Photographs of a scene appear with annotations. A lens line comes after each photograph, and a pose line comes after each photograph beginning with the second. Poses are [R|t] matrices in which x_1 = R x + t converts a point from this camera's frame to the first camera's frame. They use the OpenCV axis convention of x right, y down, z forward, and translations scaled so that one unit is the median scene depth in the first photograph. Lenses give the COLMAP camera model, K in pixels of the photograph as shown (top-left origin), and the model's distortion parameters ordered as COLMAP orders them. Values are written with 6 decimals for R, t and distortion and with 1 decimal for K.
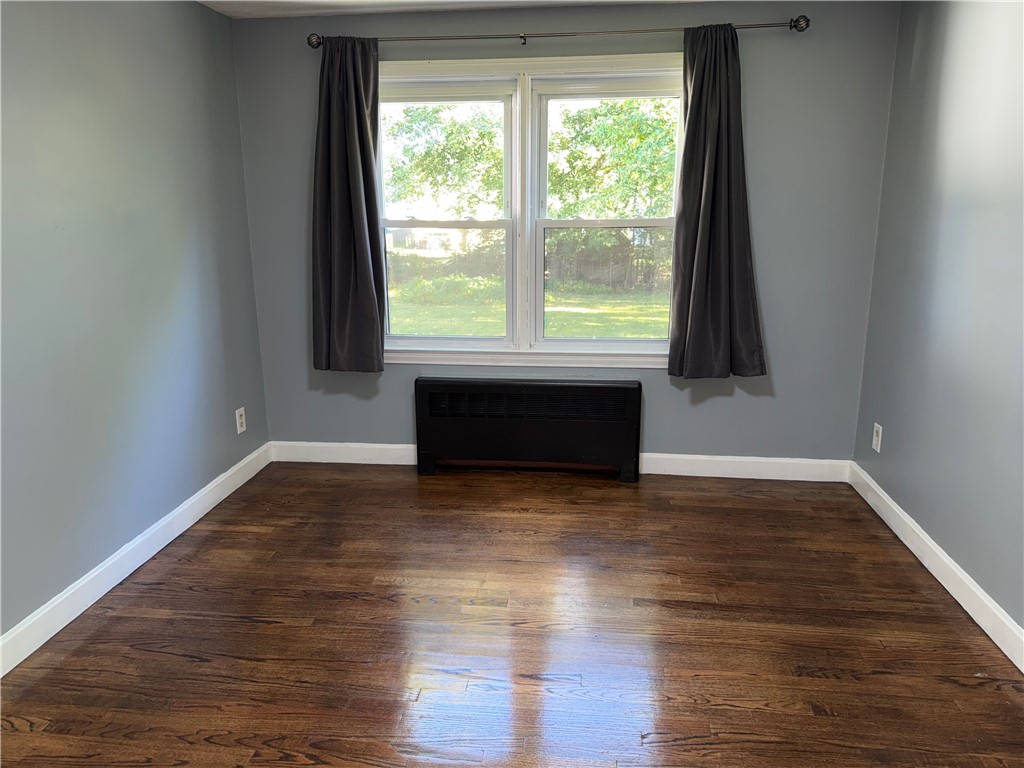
lens RADIAL K [[725.7, 0, 517.0], [0, 725.7, 386.4], [0, 0, 1]] dist [0.128549, -0.176636]
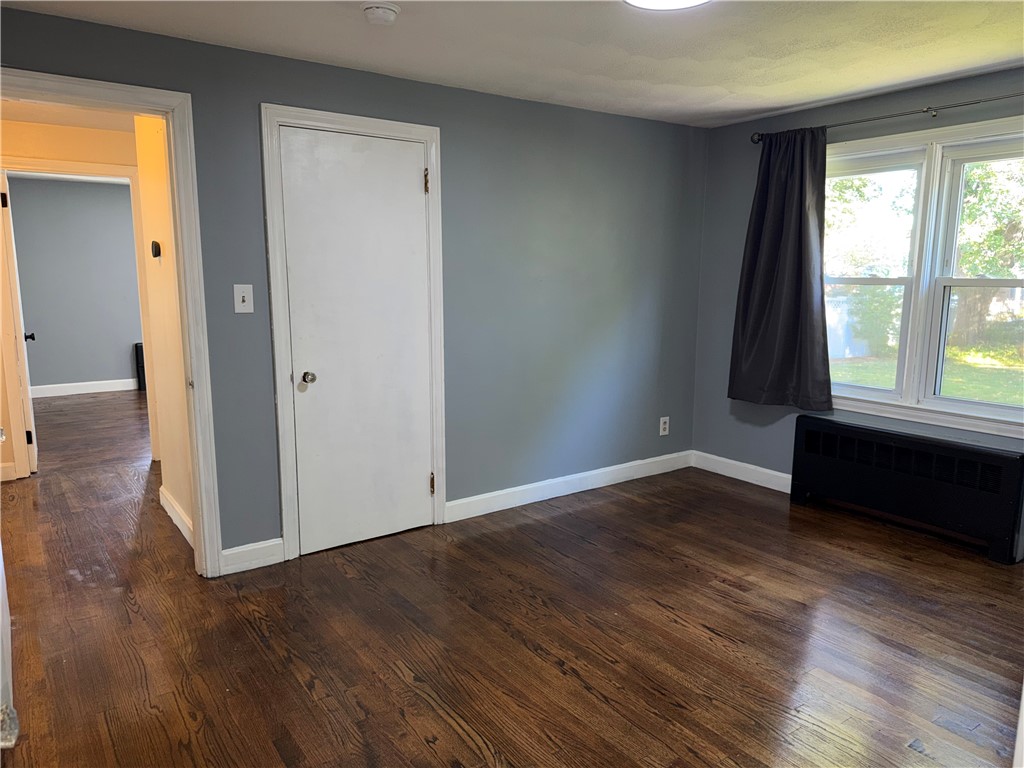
lens RADIAL K [[725.7, 0, 517.0], [0, 725.7, 386.4], [0, 0, 1]] dist [0.128549, -0.176636]
pose [[0.669300, 0.124223, -0.732534, 0.406487], [-0.186679, 0.982413, -0.003967, 0.031272], [0.719158, 0.139404, 0.680719, -0.094716]]
